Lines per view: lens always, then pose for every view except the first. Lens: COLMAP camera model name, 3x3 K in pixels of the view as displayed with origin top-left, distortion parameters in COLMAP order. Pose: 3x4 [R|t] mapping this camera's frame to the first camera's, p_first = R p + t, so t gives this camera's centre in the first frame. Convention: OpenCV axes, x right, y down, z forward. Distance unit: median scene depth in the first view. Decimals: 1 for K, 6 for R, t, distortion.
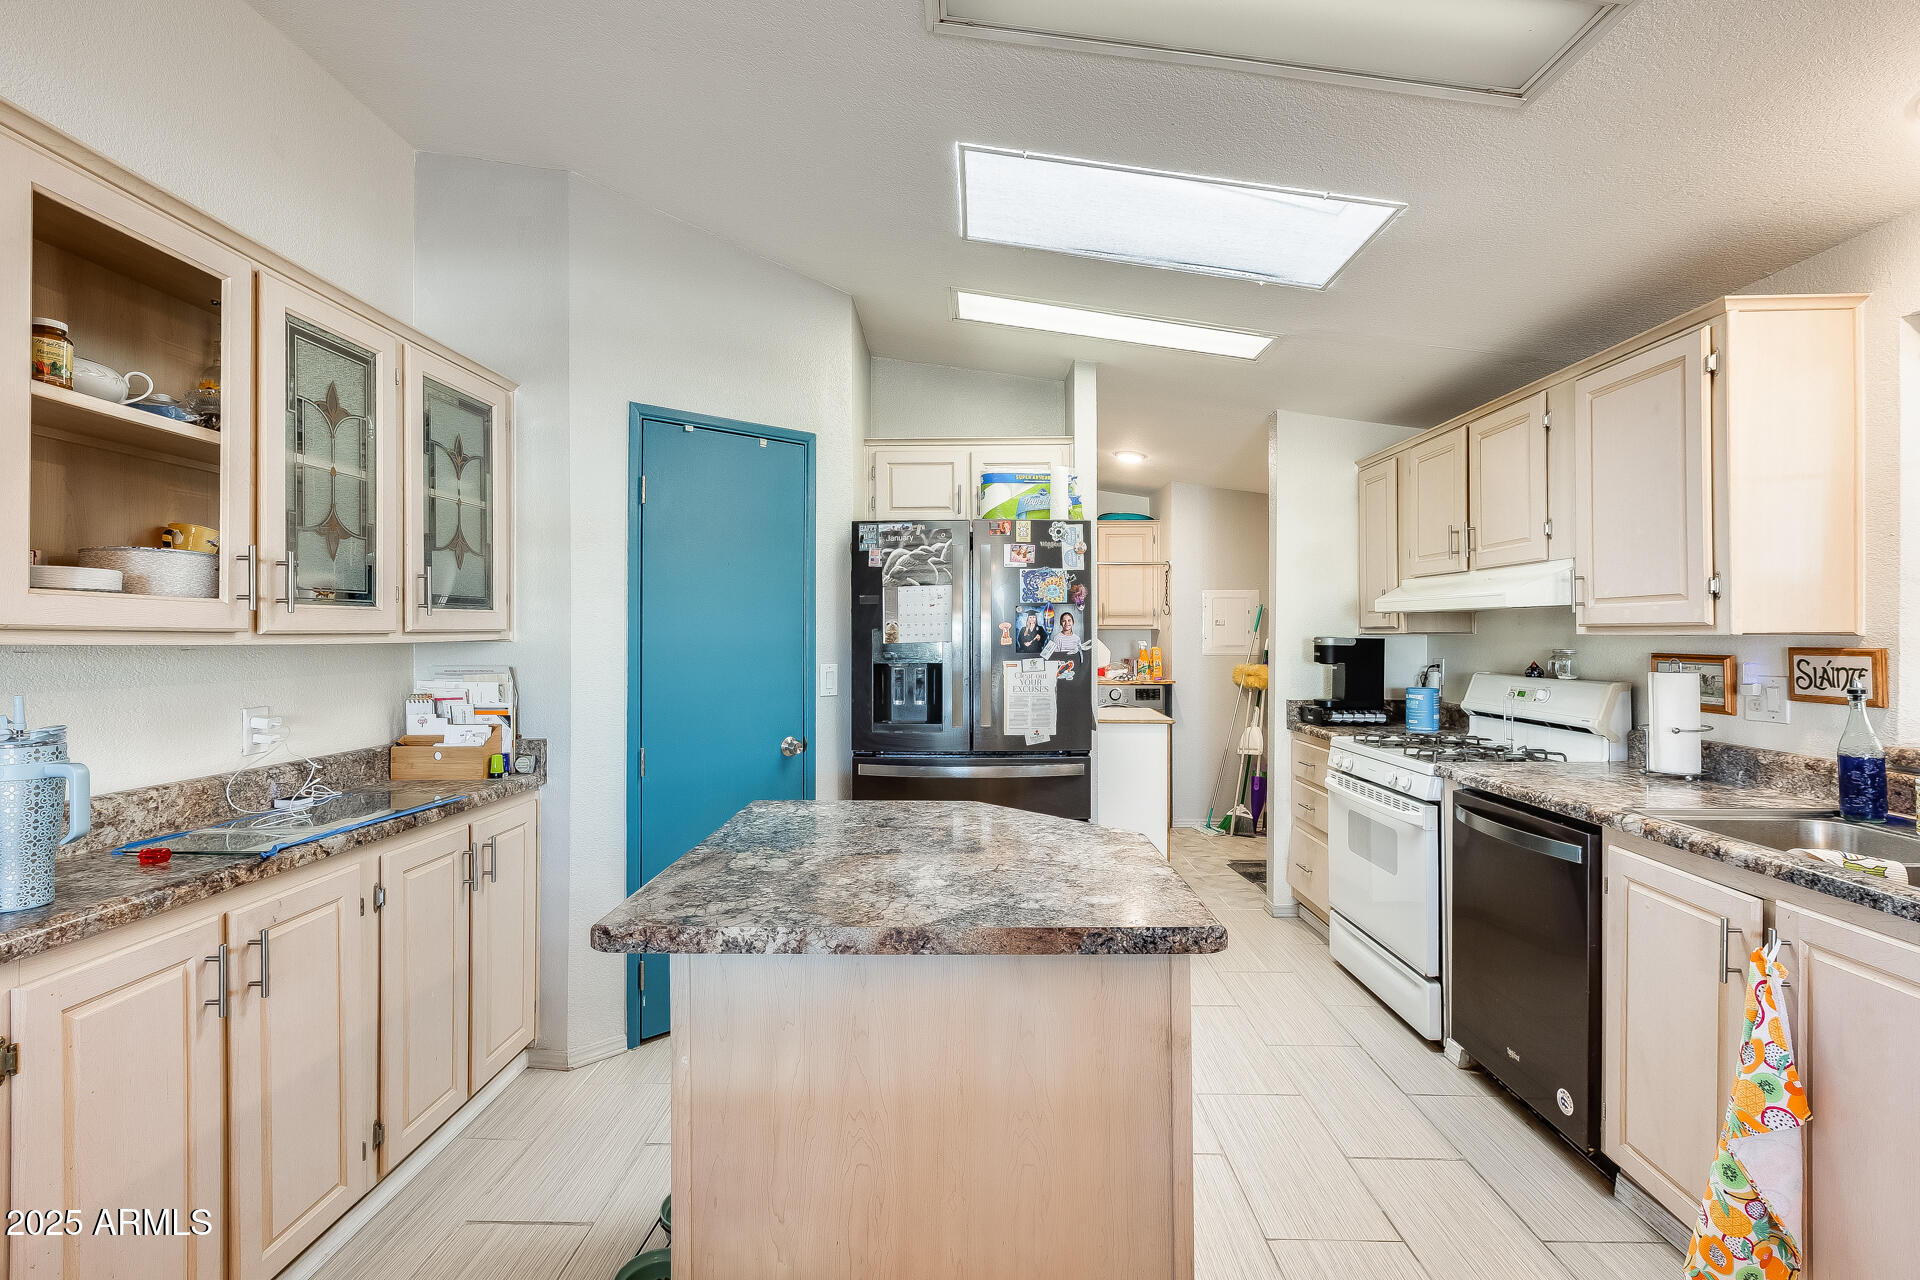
lens RADIAL K [[869.9, 0, 943.5], [0, 869.9, 627.9], [0, 0, 1]] dist [0.000932, -0.000698]
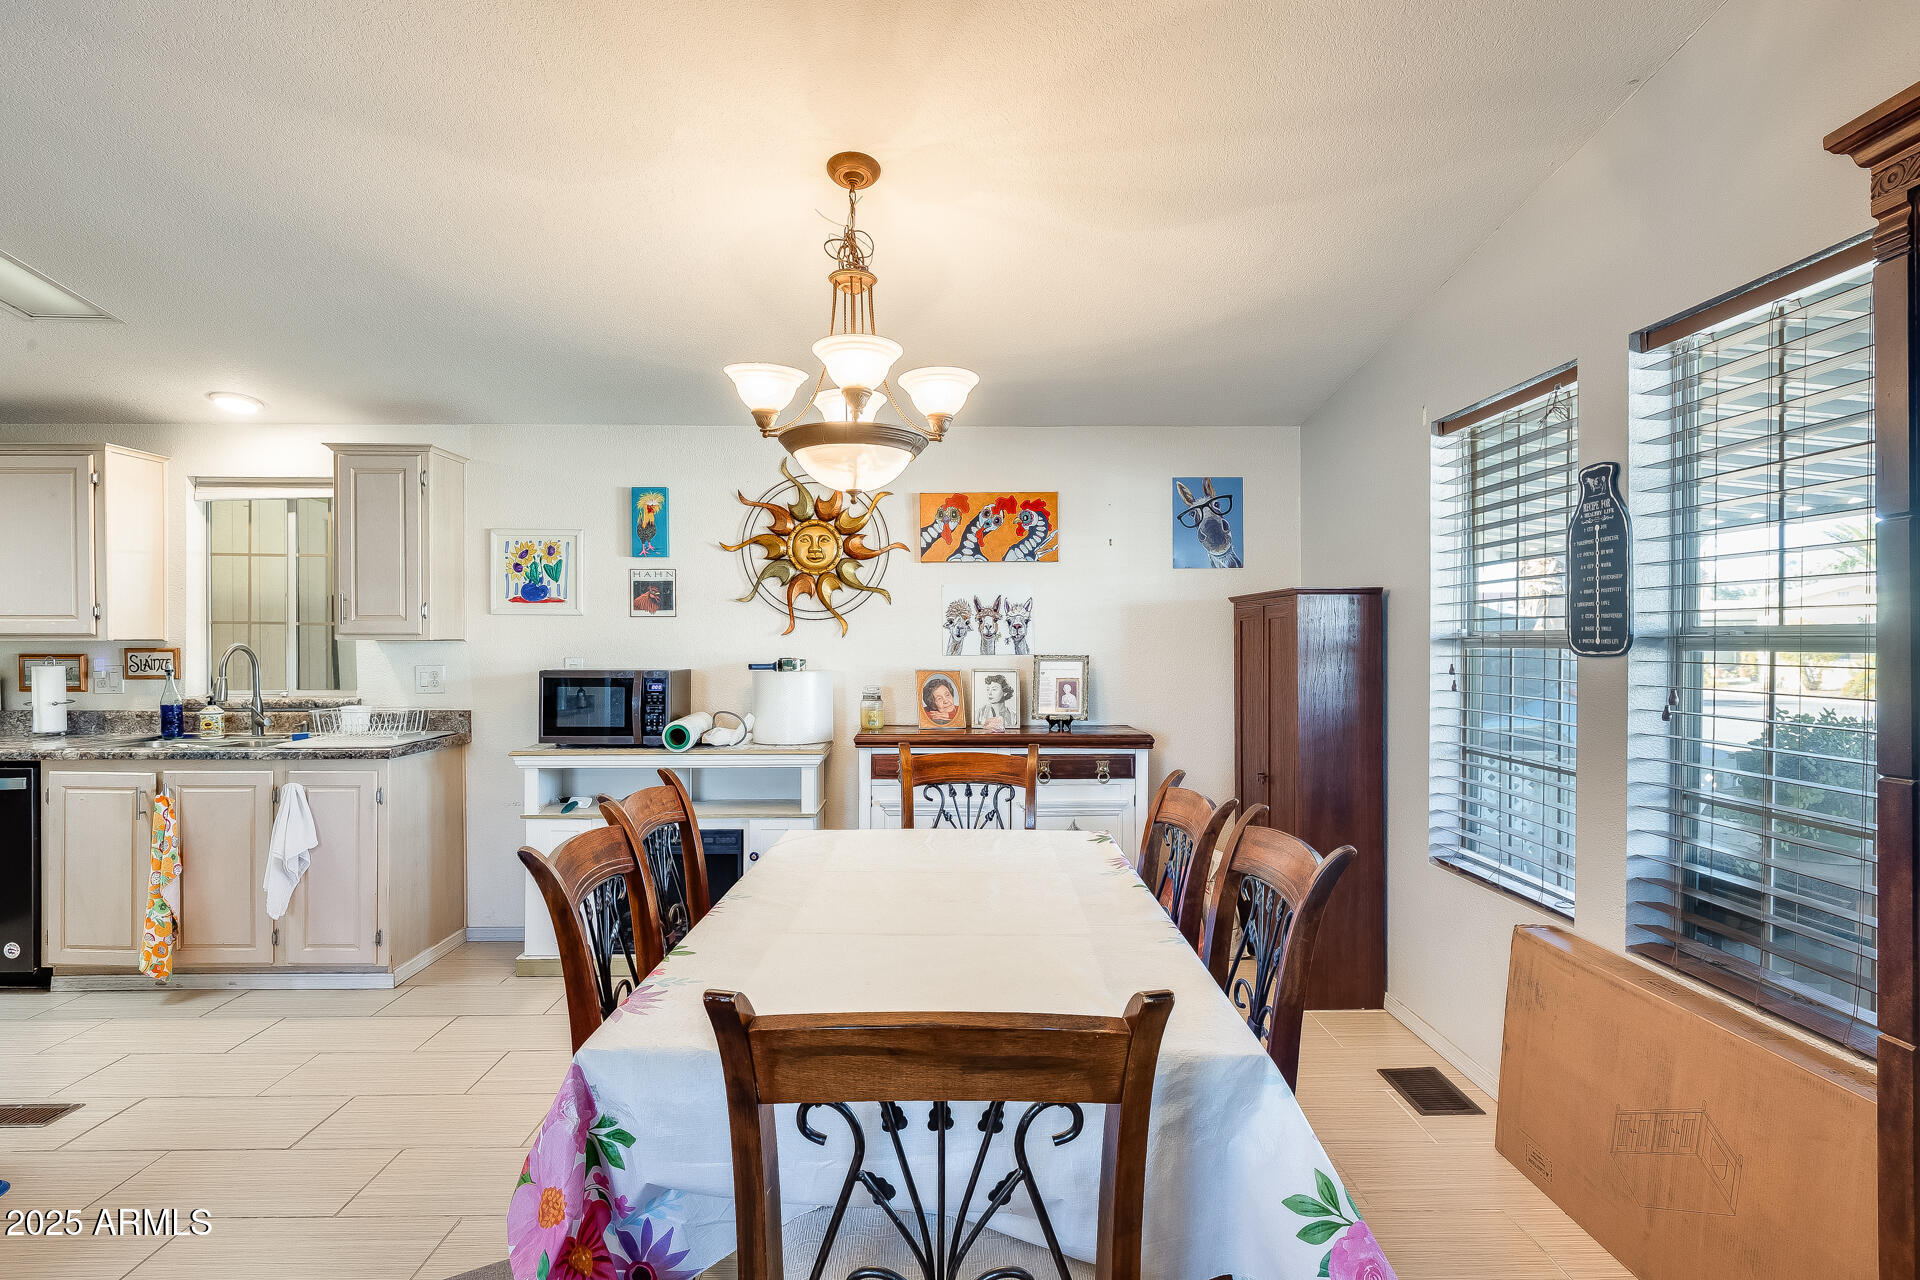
lens RADIAL K [[965.8, 0, 954.3], [0, 965.8, 649.2], [0, 0, 1]] dist [-0.000494, -0.000898]
pose [[-0.053267, -0.008674, 0.998543, -0.945848], [-0.005640, 0.999949, 0.008386, -0.000674], [-0.998564, -0.005185, -0.053313, -0.492250]]
